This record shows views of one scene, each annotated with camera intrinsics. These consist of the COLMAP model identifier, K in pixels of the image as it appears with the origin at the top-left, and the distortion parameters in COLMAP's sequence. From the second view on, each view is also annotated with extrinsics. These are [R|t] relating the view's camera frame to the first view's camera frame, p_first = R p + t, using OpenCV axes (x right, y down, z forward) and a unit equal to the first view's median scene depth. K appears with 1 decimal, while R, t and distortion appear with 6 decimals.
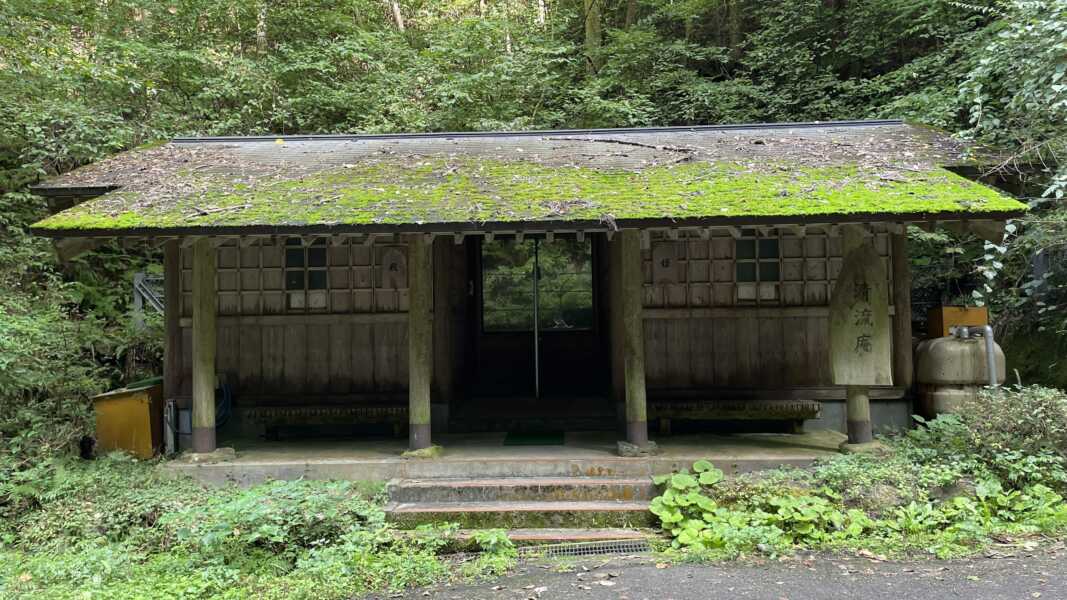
lens RADIAL K [[825.4, 0, 533.6], [0, 825.4, 301.7], [0, 0, 1]] dist [0.007503, 0.000674]
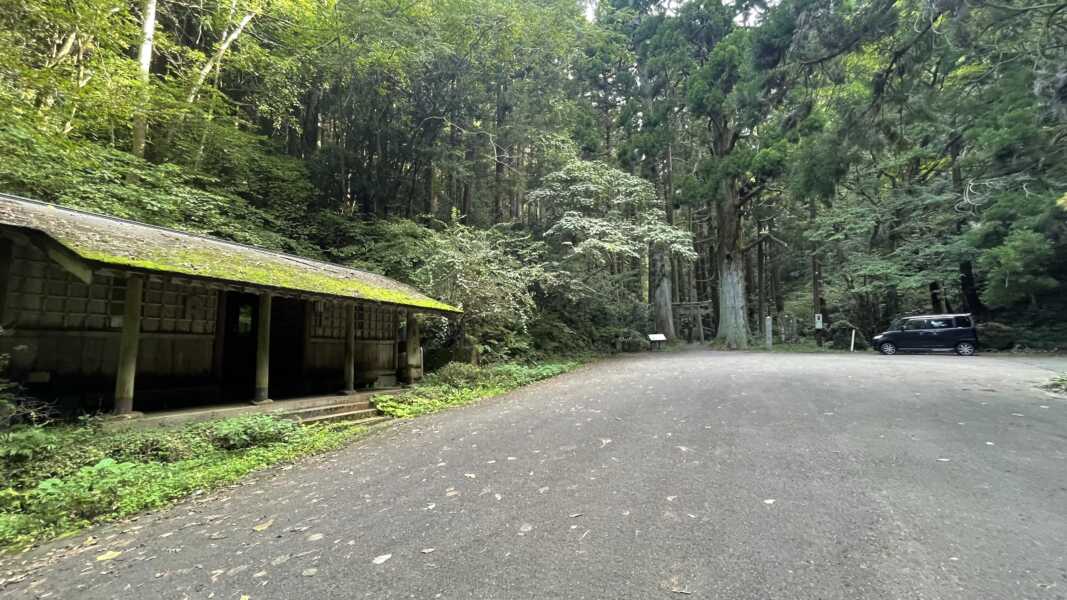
lens RADIAL K [[434.2, 0, 533.1], [0, 434.2, 298.6], [0, 0, 1]] dist [-0.000301, -0.000026]
pose [[0.384172, 0.128457, 0.914282, -0.758377], [-0.005683, 0.990584, -0.136790, 0.063487], [-0.923244, 0.047355, 0.381284, -0.018050]]
